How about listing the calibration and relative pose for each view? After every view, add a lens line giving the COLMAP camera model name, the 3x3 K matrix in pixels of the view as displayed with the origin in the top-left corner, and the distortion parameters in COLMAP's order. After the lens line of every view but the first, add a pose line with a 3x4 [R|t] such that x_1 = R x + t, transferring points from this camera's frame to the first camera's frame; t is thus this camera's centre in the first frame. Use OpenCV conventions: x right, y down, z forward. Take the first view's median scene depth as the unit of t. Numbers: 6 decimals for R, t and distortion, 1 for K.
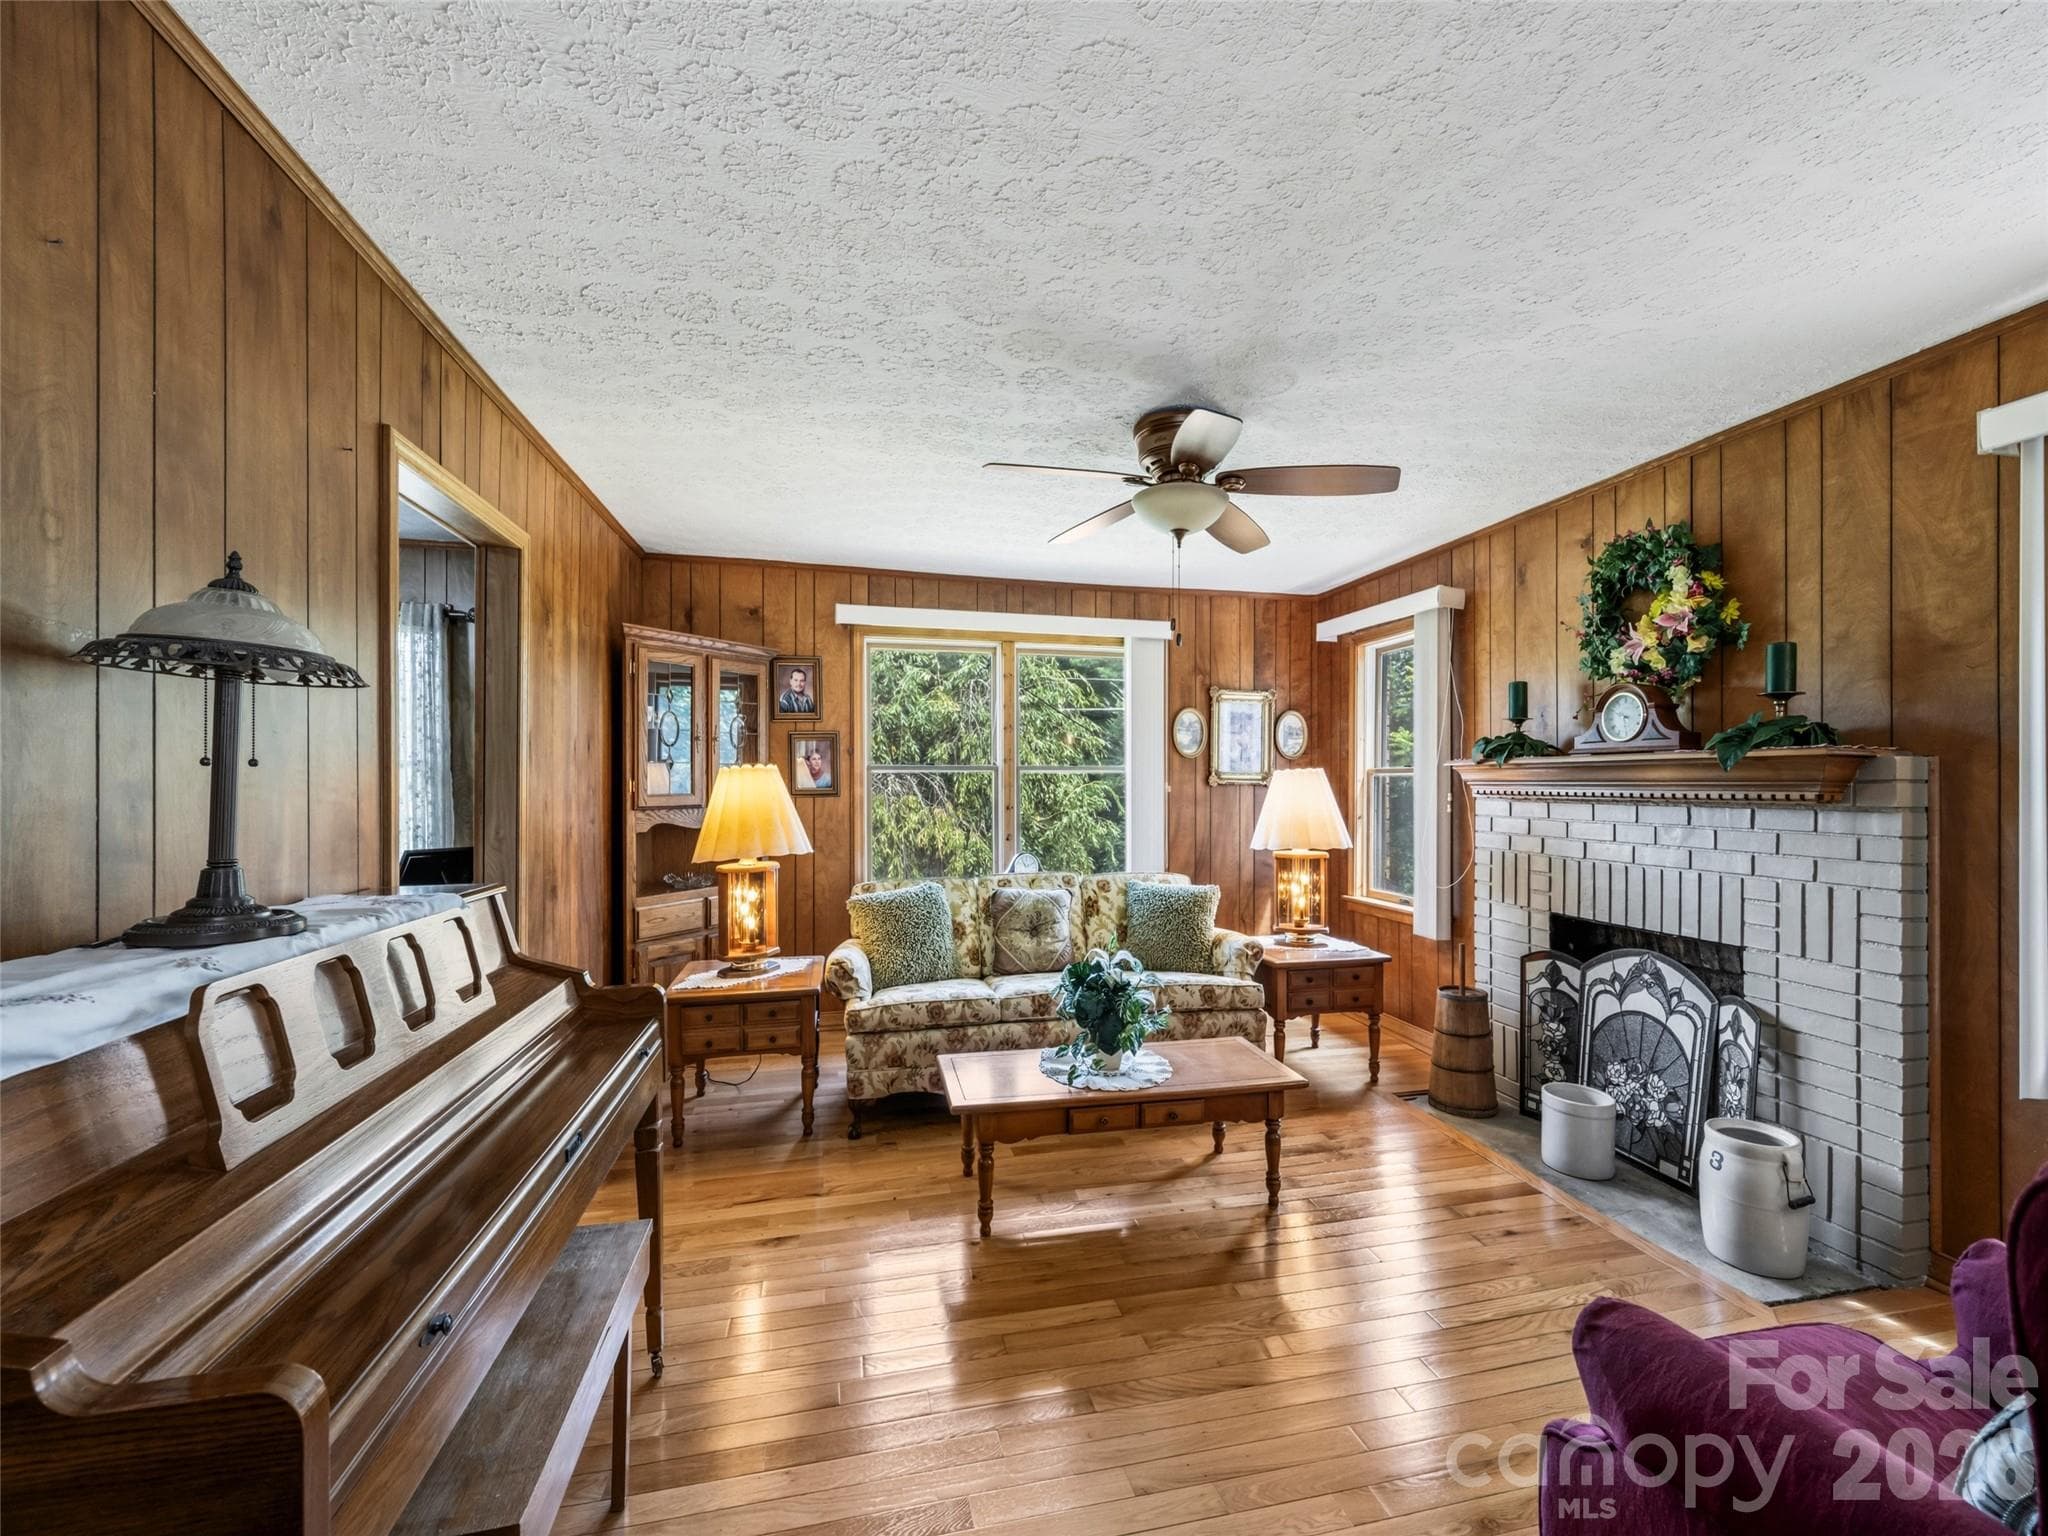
lens RADIAL K [[825.5, 0, 1021.7], [0, 825.5, 782.8], [0, 0, 1]] dist [0.002033, -0.001010]
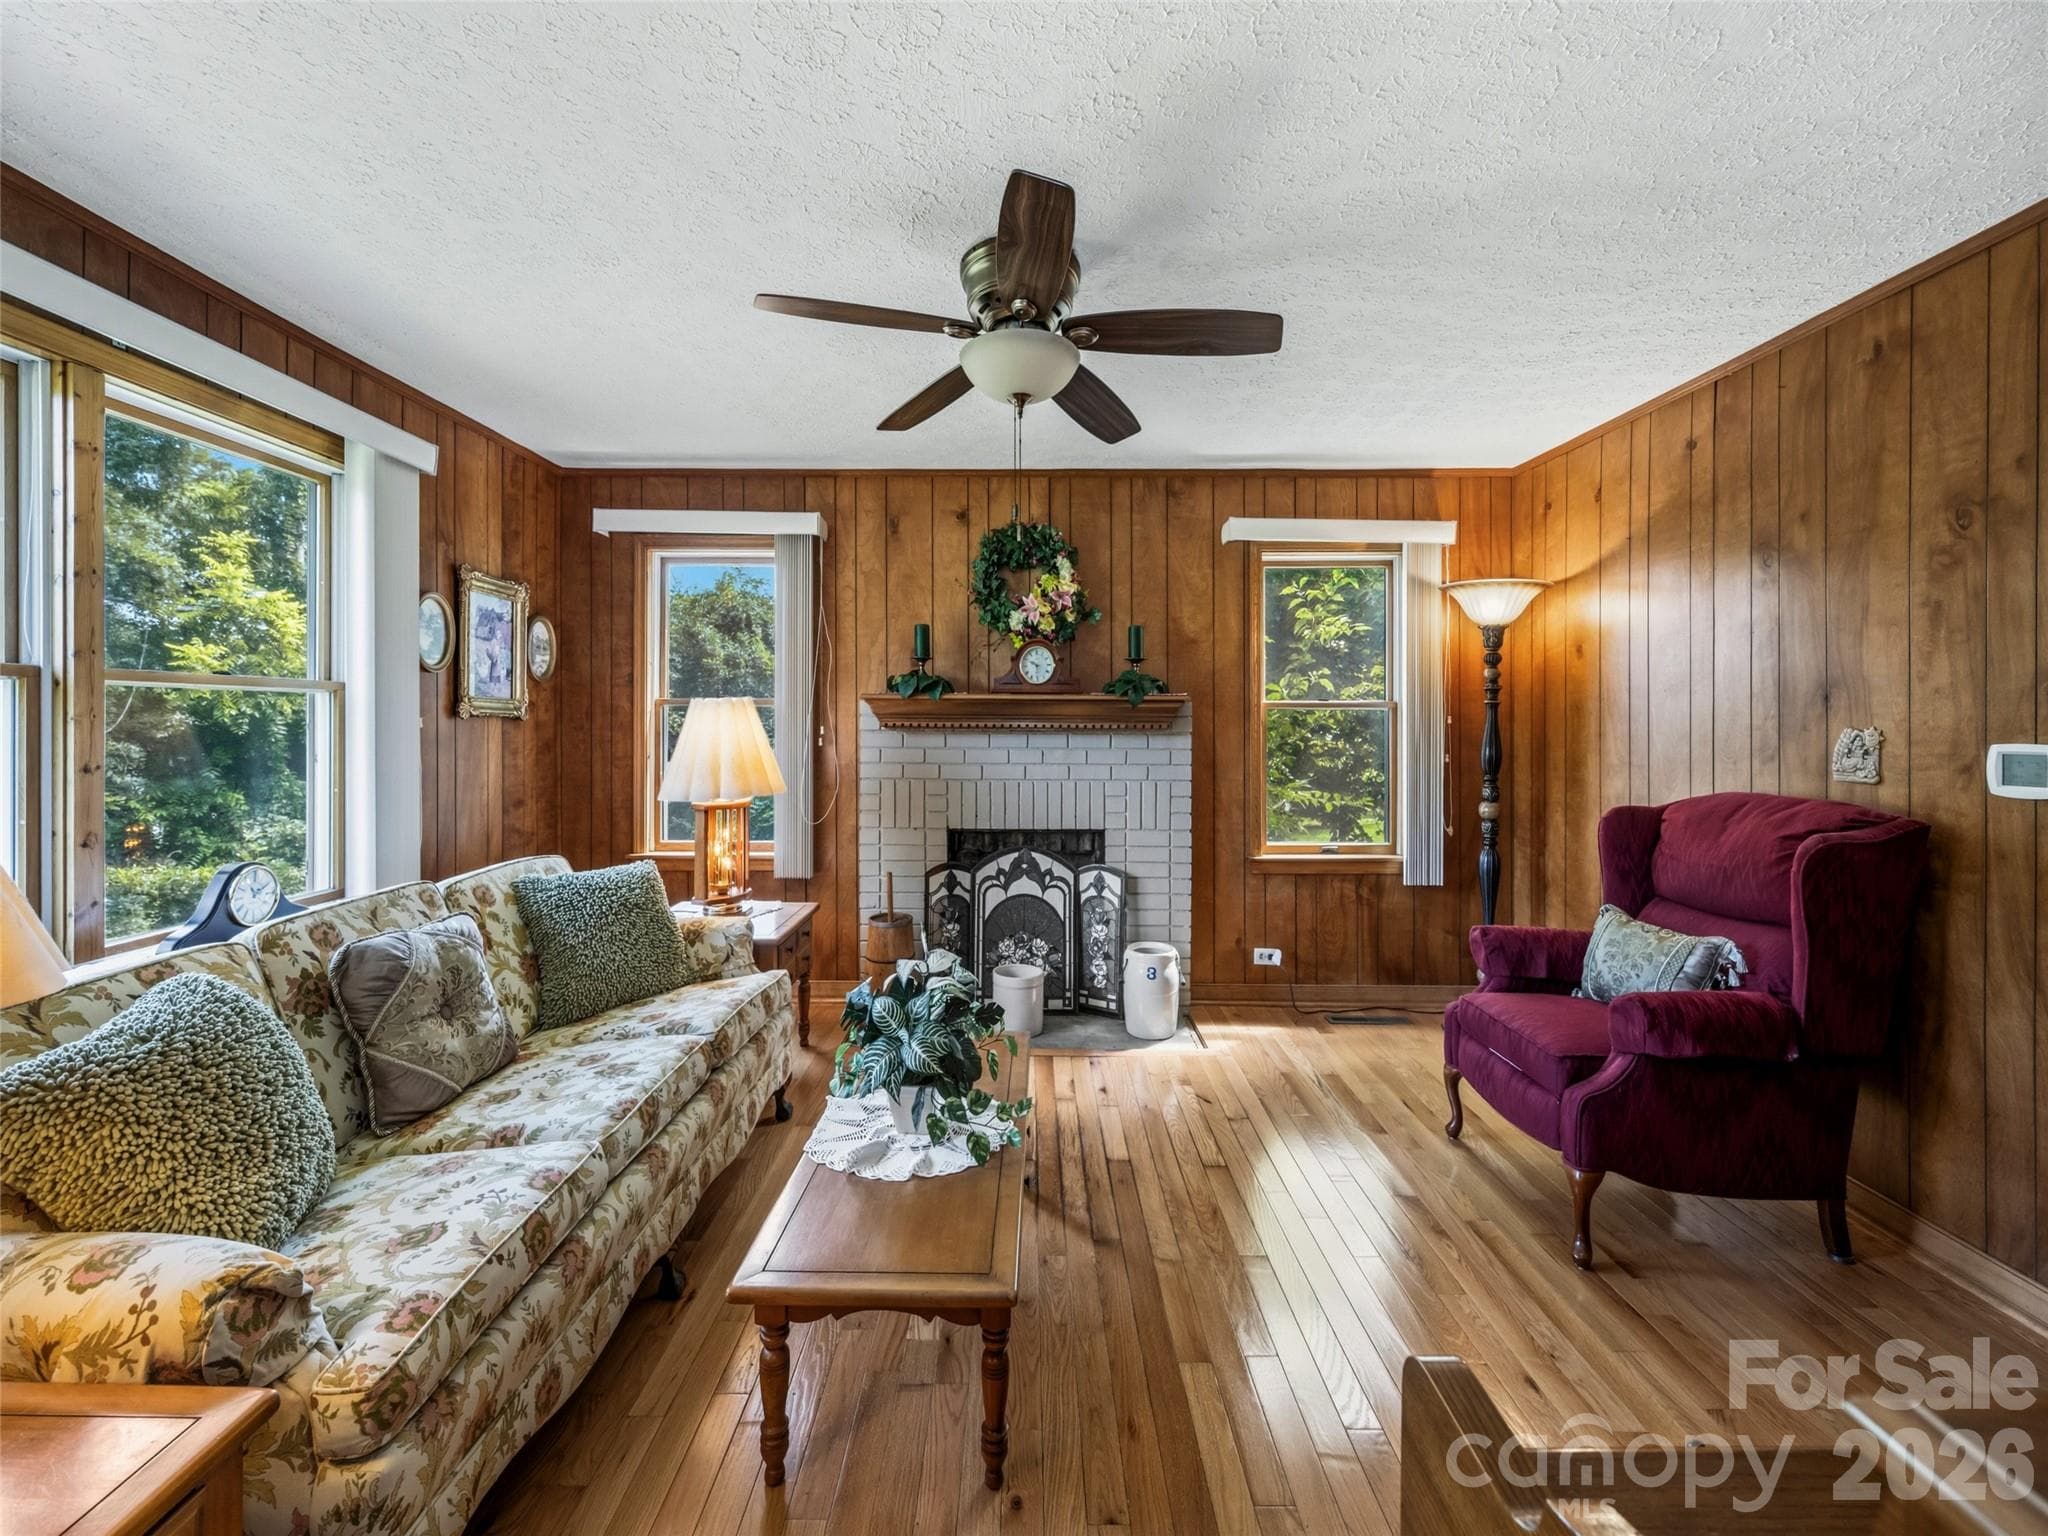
lens RADIAL K [[825.5, 0, 1018.5], [0, 825.5, 717.9], [0, 0, 1]] dist [0.002033, -0.001010]
pose [[0.209395, 0.004270, 0.977822, -0.490164], [-0.004661, 0.999983, -0.003368, 0.006009], [-0.977820, -0.003852, 0.209411, 0.703540]]
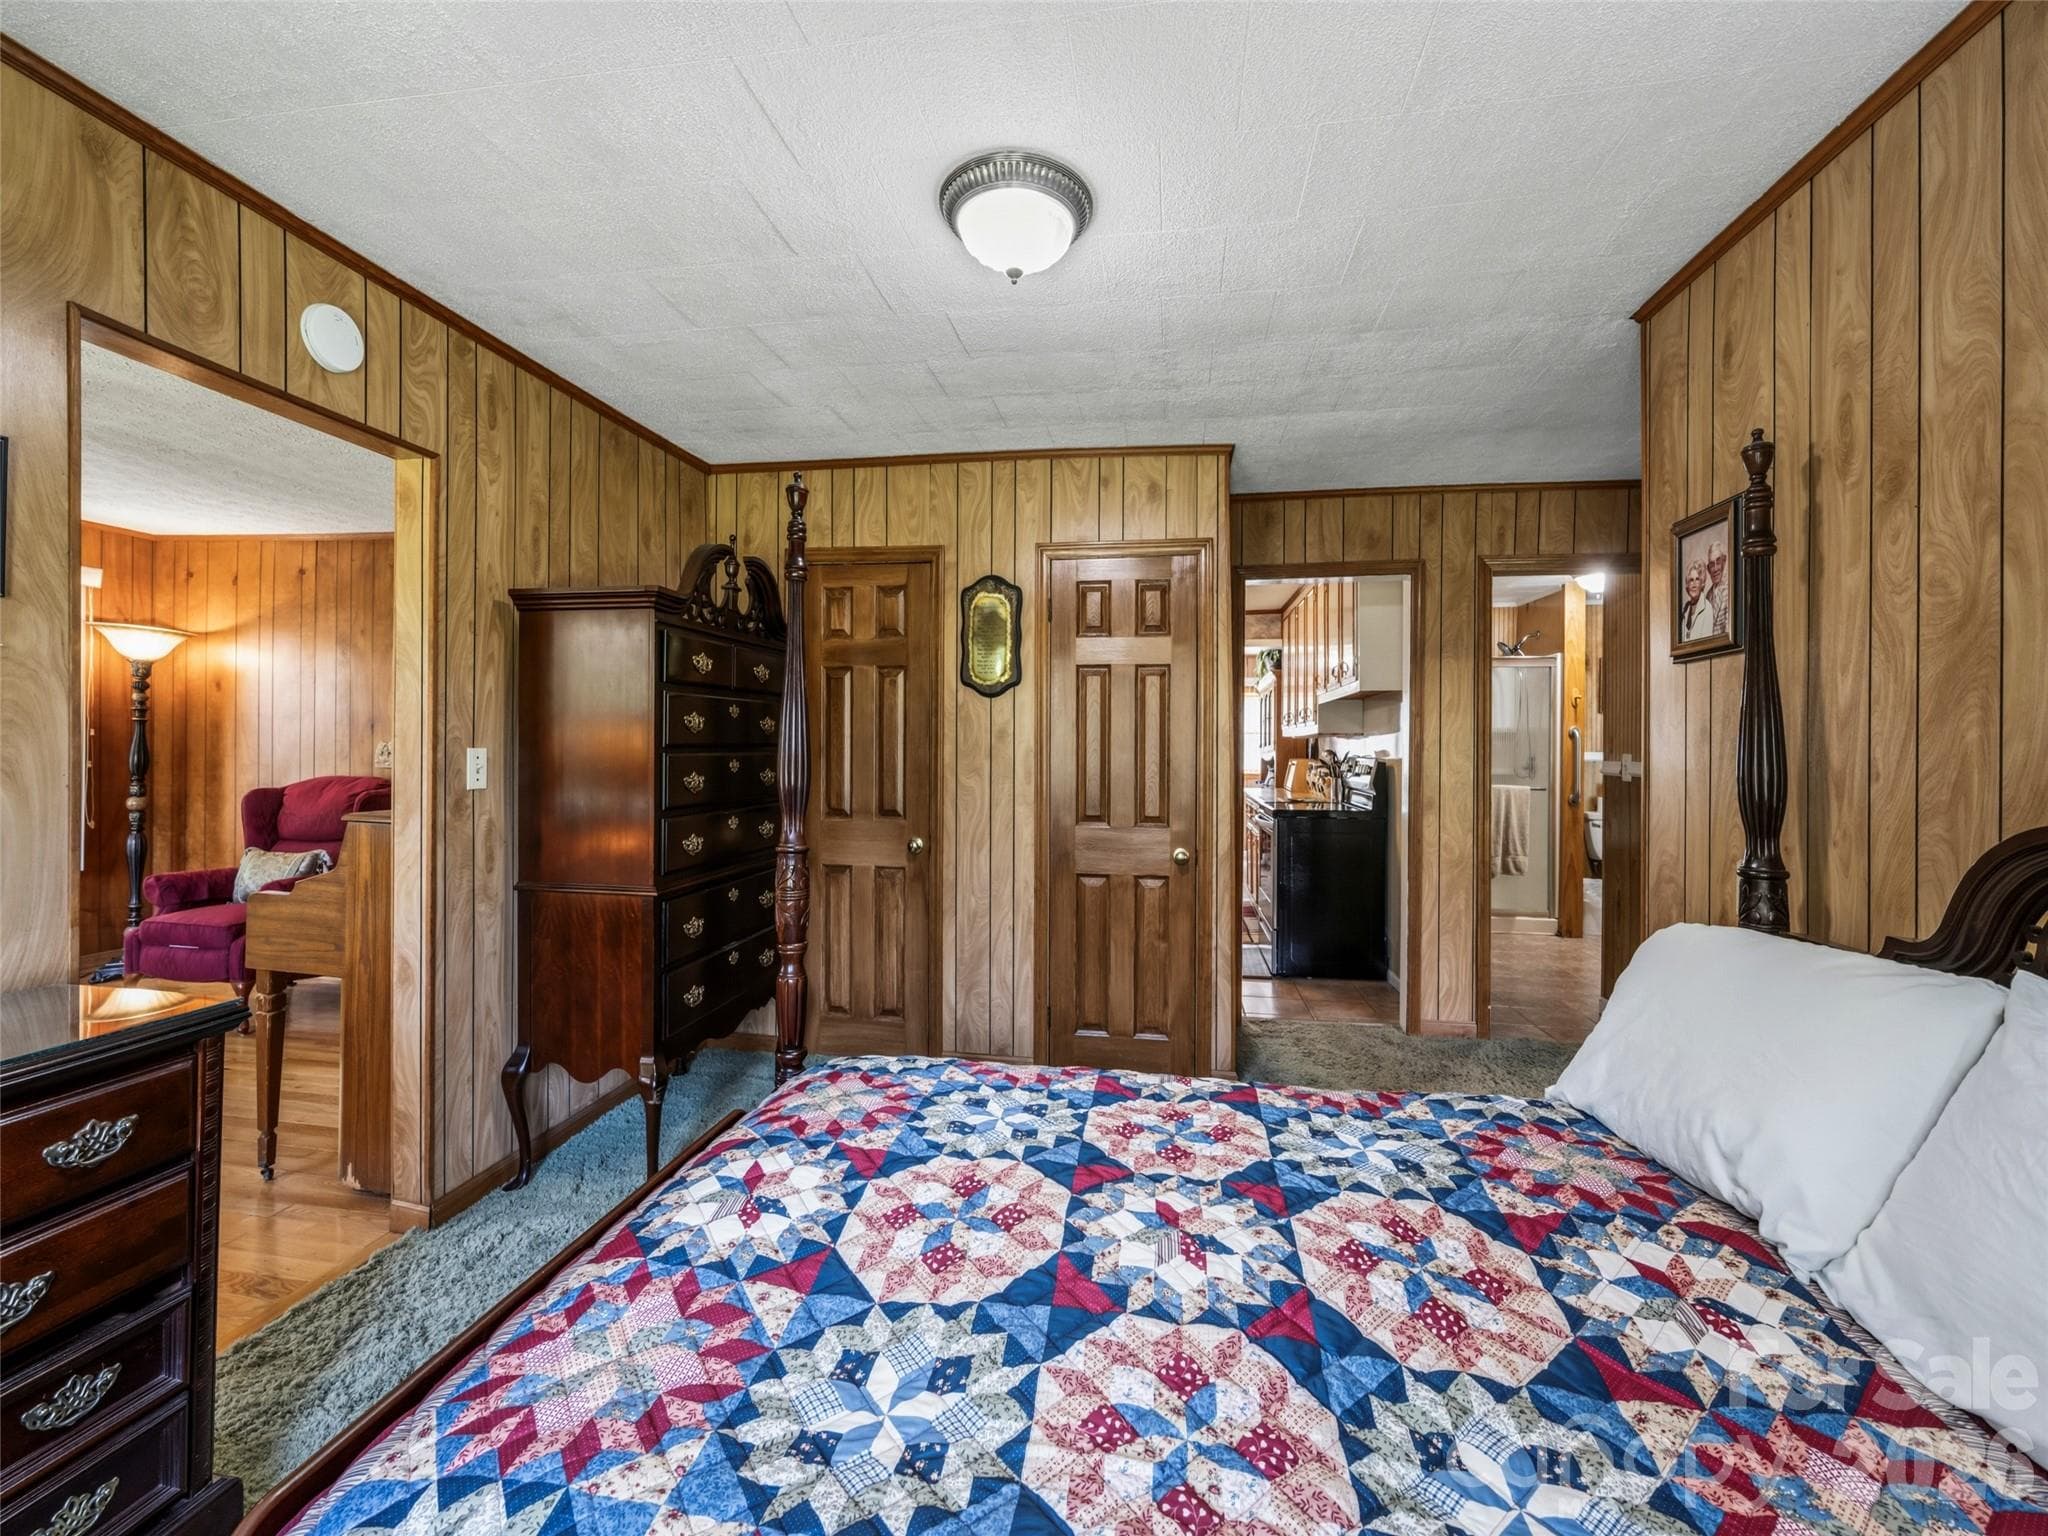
lens RADIAL K [[825.5, 0, 1027.0], [0, 825.5, 754.6], [0, 0, 1]] dist [0.002033, -0.001010]
pose [[-0.935022, -0.016539, 0.354203, -1.264771], [-0.014835, 0.999862, 0.007528, 0.005362], [-0.354278, 0.001784, -0.935138, 1.135003]]
